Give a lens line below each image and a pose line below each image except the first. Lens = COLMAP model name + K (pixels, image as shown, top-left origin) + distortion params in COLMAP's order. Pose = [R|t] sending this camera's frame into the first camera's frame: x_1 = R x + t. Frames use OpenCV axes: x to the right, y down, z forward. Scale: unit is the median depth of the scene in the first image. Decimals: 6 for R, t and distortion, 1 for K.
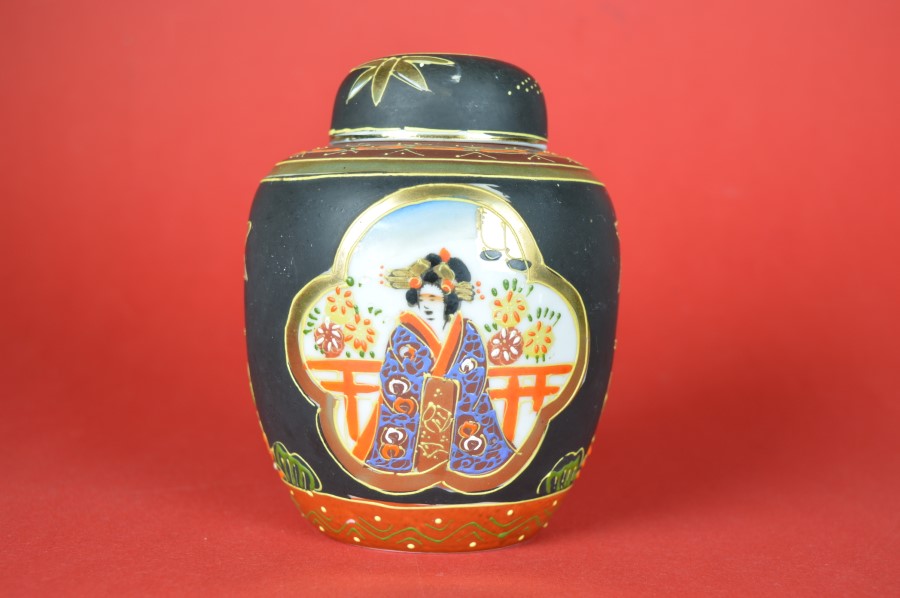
lens RADIAL K [[1203.4, 0, 450.0], [0, 1203.4, 299.0], [0, 0, 1]] dist [-0.002788, 0.003235]
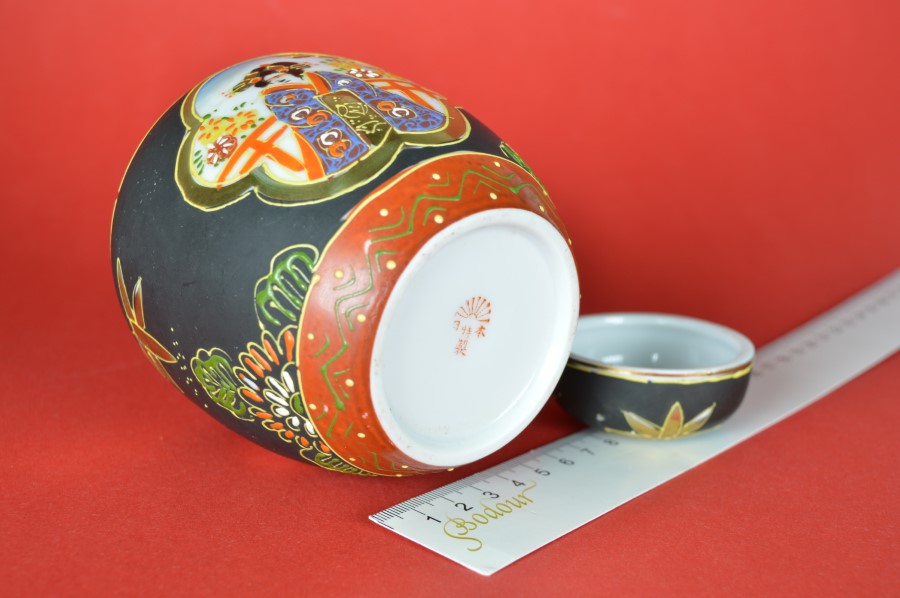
lens RADIAL K [[1203.4, 0, 450.0], [0, 1203.4, 299.0], [0, 0, 1]] dist [-0.002788, 0.003235]
pose [[0.743290, -0.461077, 0.484695, -0.493515], [0.636101, 0.262809, -0.725470, 0.894287], [0.207115, 0.847549, 0.488635, 0.672928]]
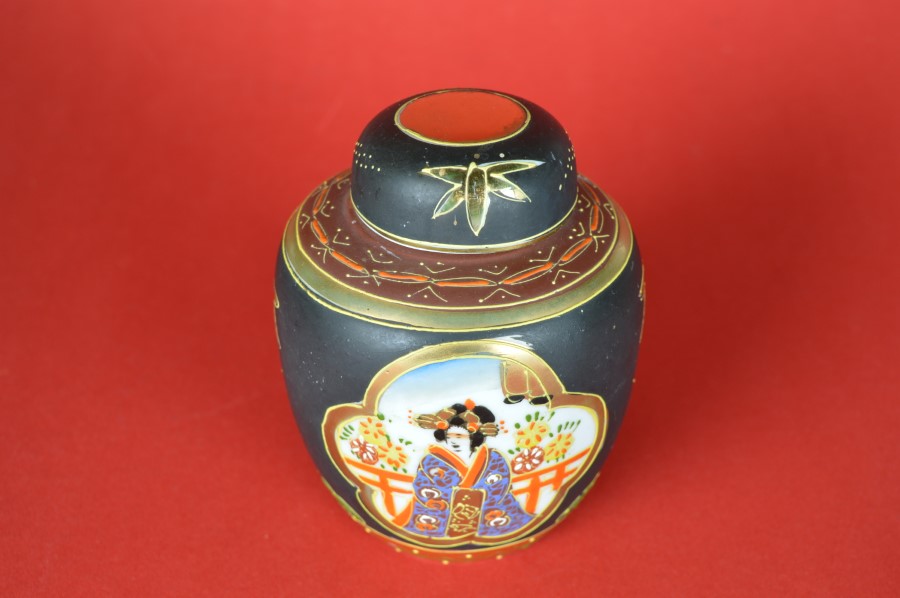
lens RADIAL K [[1203.4, 0, 450.0], [0, 1203.4, 299.0], [0, 0, 1]] dist [-0.002788, 0.003235]
pose [[0.999383, -0.012168, -0.032947, 0.013798], [0.027380, 0.857447, 0.513843, -0.641912], [0.021997, -0.514428, 0.857251, 0.148411]]
